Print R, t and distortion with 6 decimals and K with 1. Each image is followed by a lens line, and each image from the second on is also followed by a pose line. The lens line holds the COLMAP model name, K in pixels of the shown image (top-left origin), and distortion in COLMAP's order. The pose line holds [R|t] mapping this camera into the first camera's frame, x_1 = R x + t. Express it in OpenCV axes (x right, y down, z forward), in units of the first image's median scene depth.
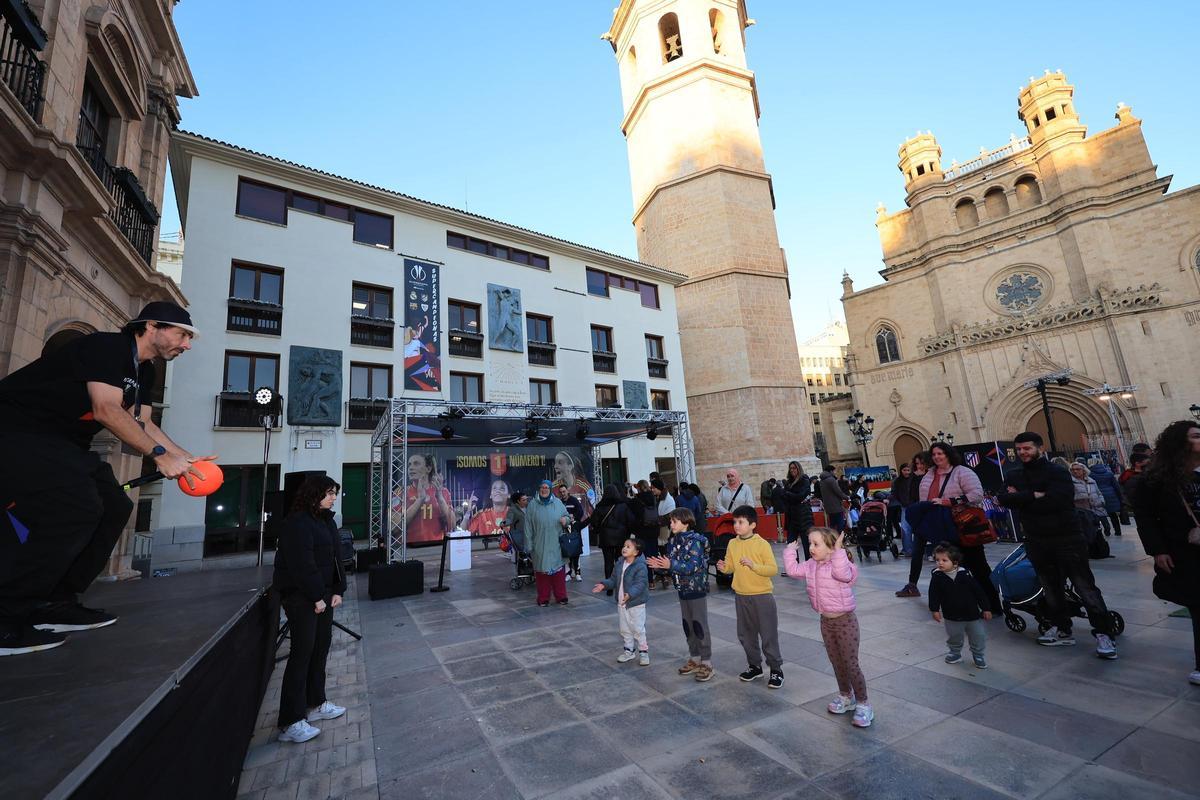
lens RADIAL K [[490.1, 0, 606.2], [0, 490.1, 403.5], [0, 0, 1]] dist [0.013820, -0.000422]
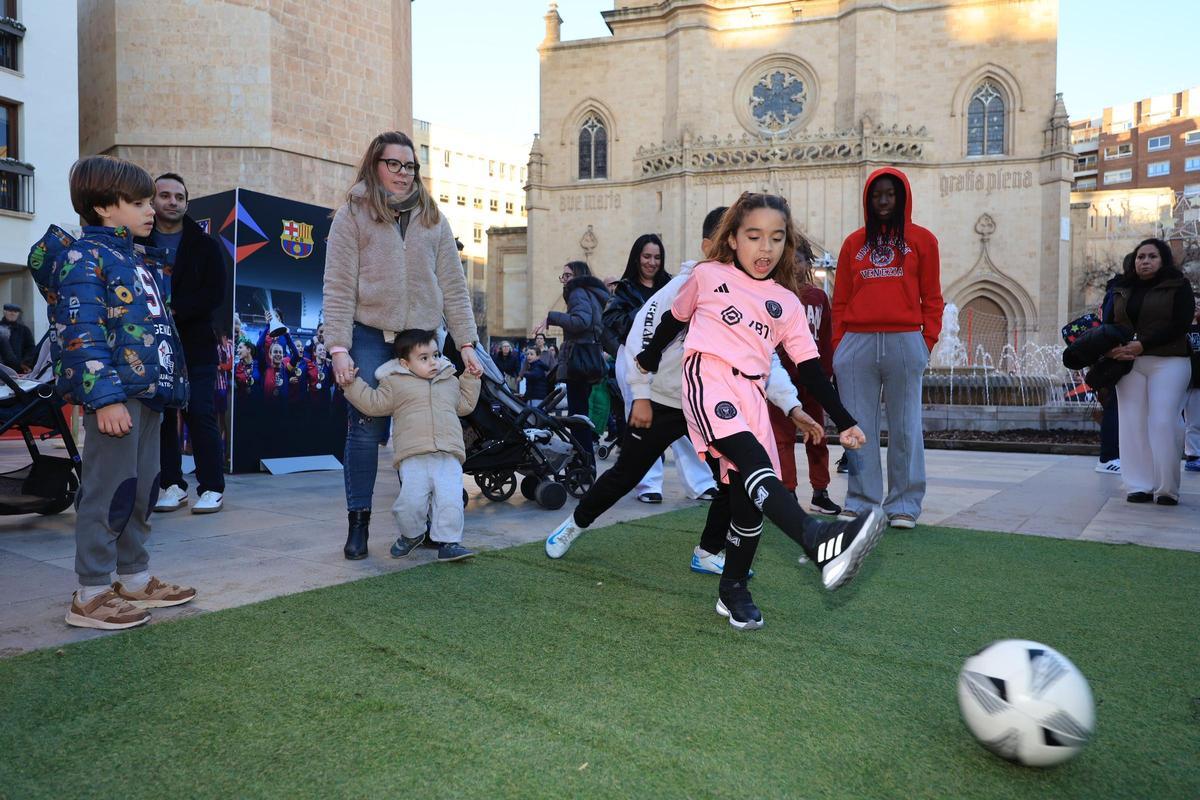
lens RADIAL K [[850.3, 0, 597.8], [0, 850.3, 393.4], [0, 0, 1]] dist [0.035327, 0.000452]
pose [[0.883078, 0.076480, 0.462951, 0.148542], [-0.161443, 0.975913, 0.146730, 0.017344], [-0.440578, -0.204314, 0.874155, 0.064638]]
